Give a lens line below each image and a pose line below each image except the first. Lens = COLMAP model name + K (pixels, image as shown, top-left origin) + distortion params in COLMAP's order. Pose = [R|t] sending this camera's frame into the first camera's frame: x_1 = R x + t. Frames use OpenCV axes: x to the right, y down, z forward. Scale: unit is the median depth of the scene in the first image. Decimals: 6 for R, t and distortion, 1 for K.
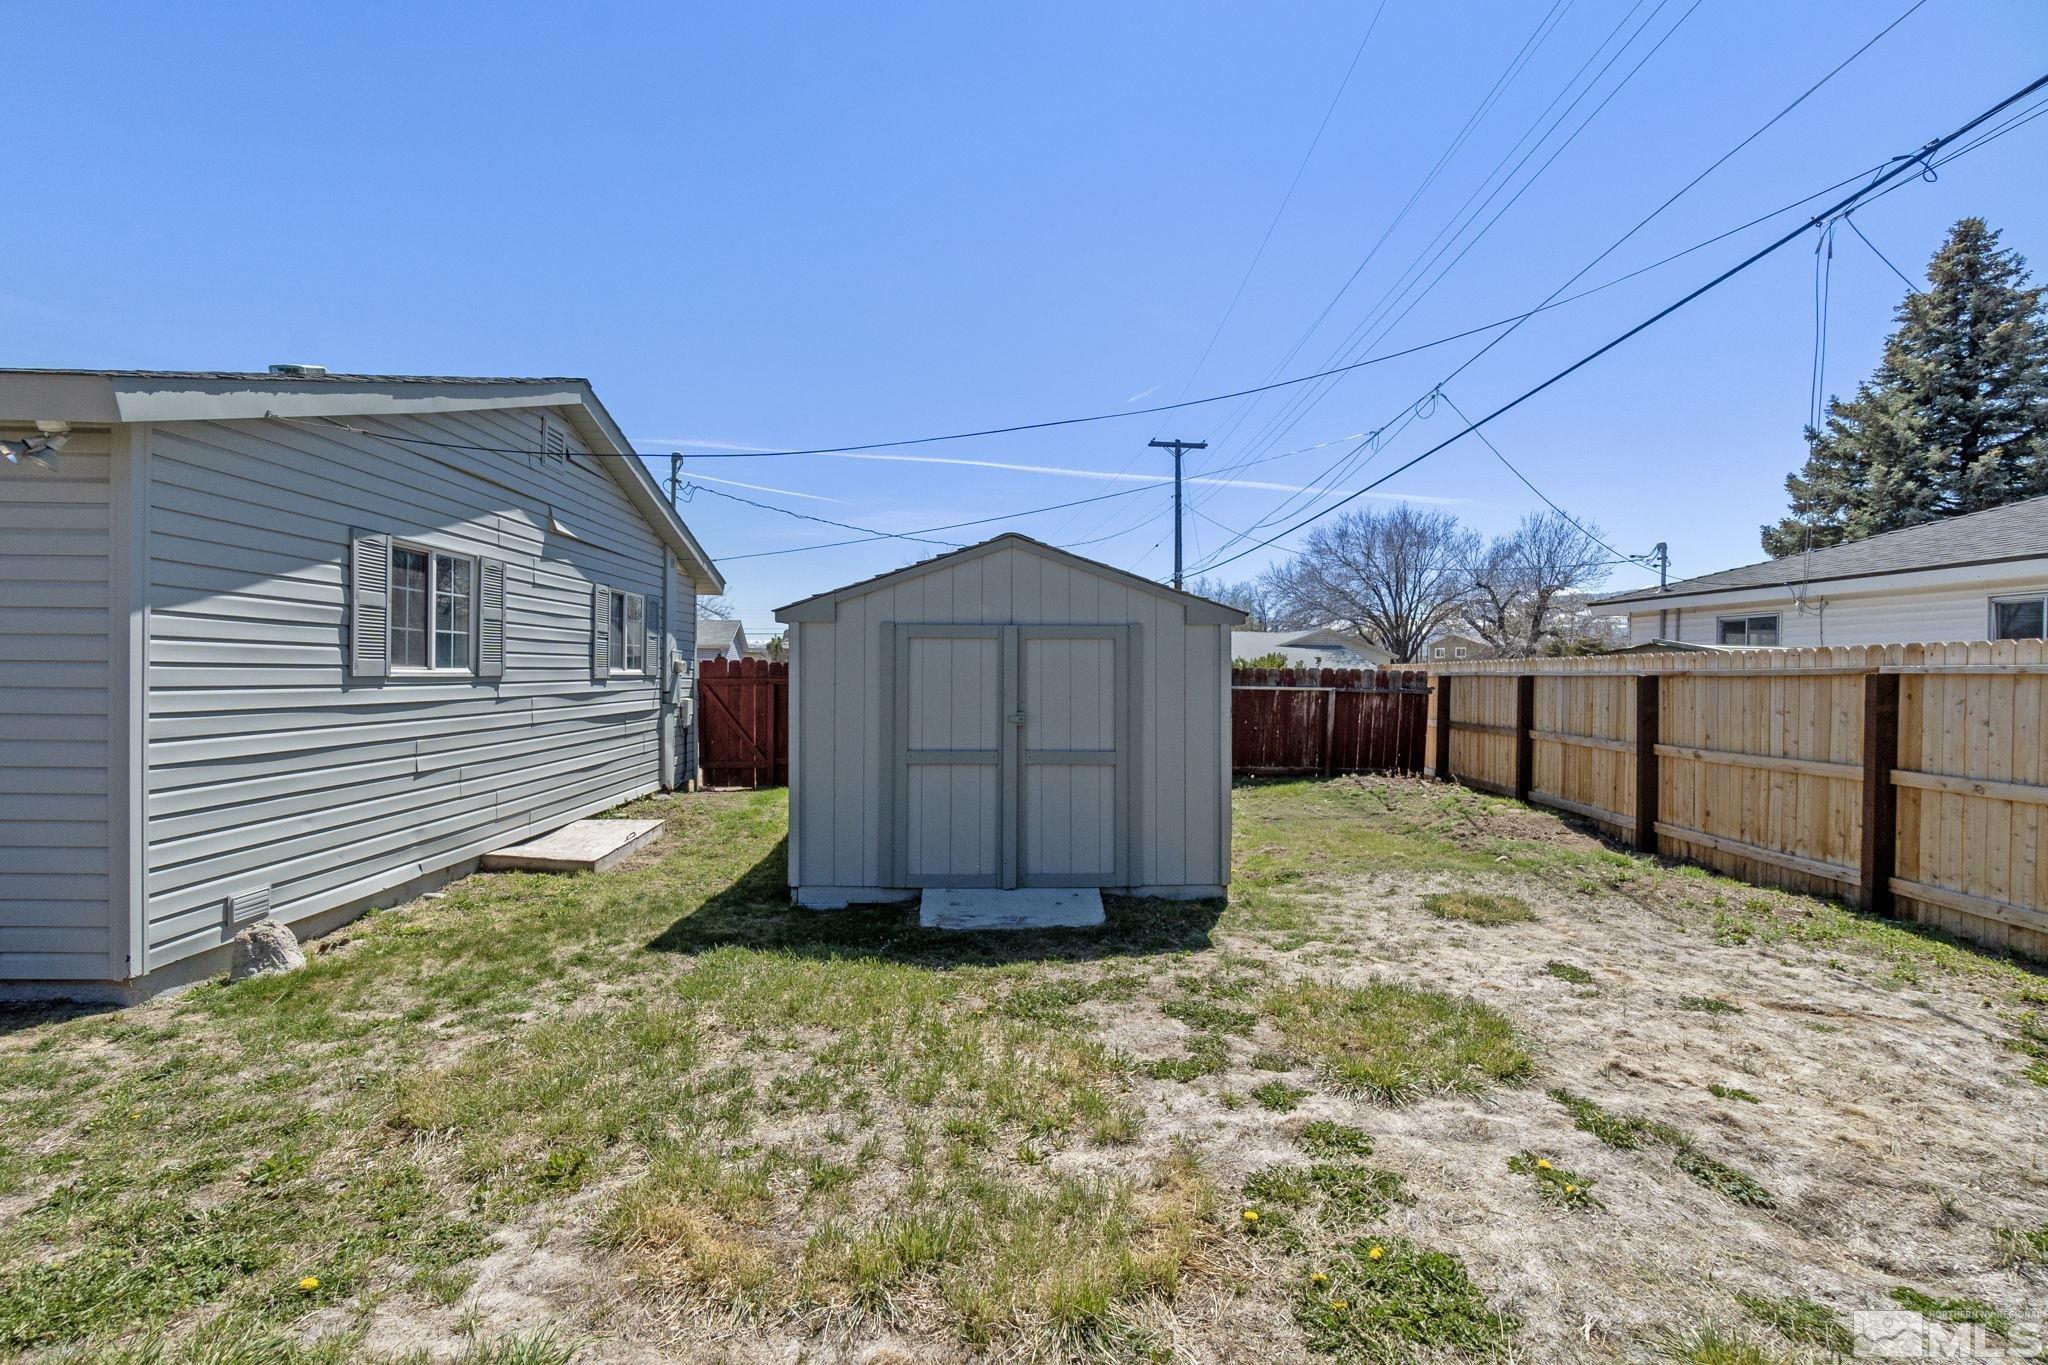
lens RADIAL K [[868.0, 0, 1007.7], [0, 868.0, 680.1], [0, 0, 1]] dist [-0.009720, -0.000167]
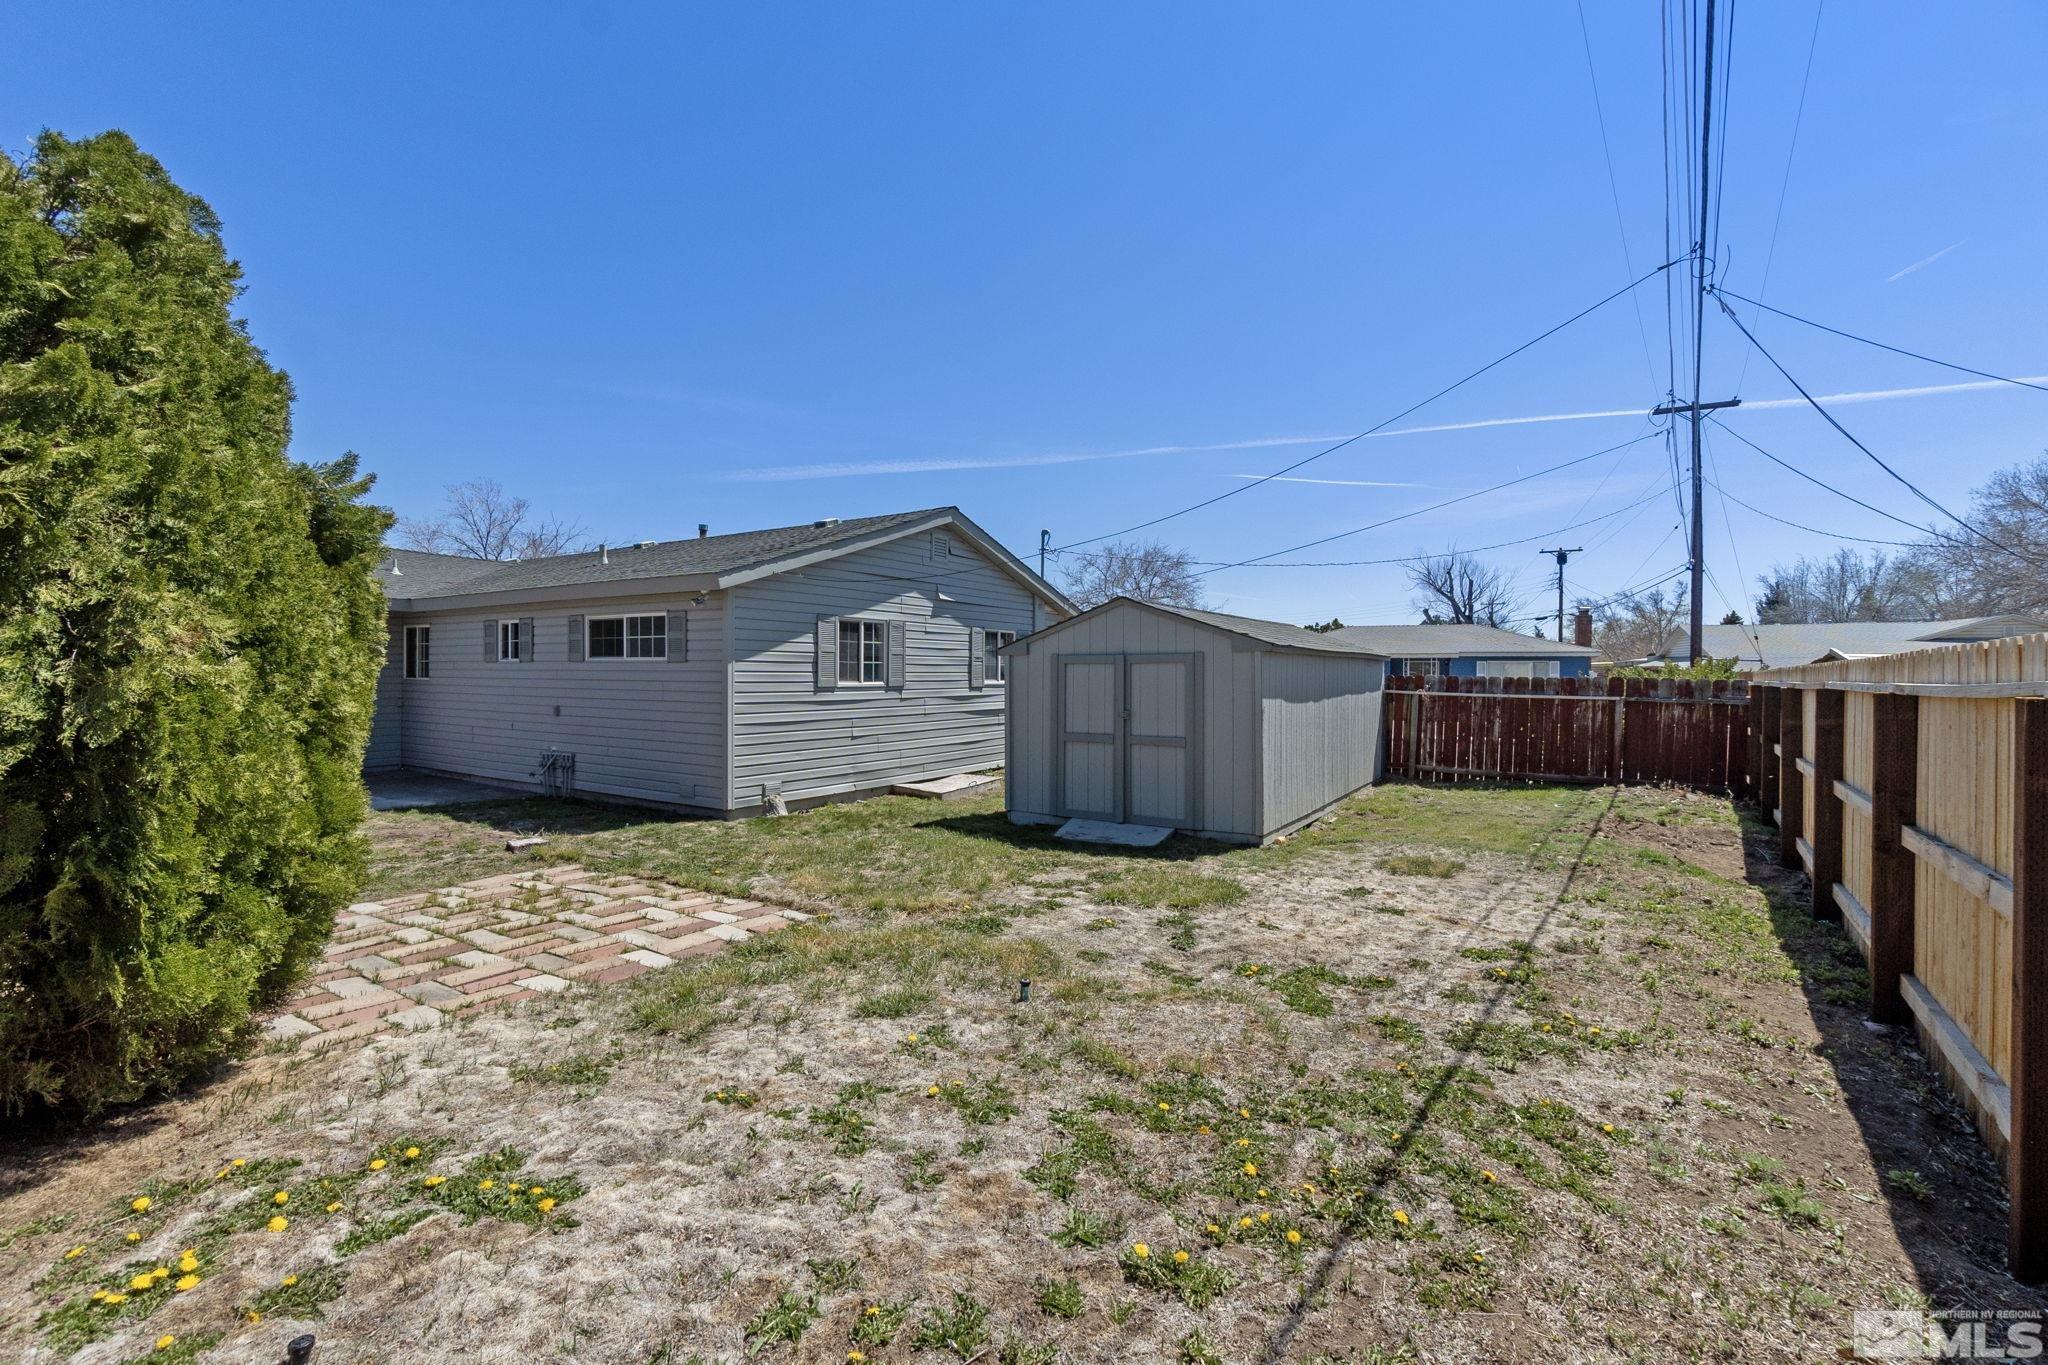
lens RADIAL K [[872.1, 0, 1016.5], [0, 872.1, 675.9], [0, 0, 1]] dist [-0.005815, 0.000781]
pose [[0.822555, -0.003660, -0.568674, 0.774428], [-0.001179, 0.999966, -0.008140, -0.013153], [0.568684, 0.007366, 0.822523, -0.422338]]
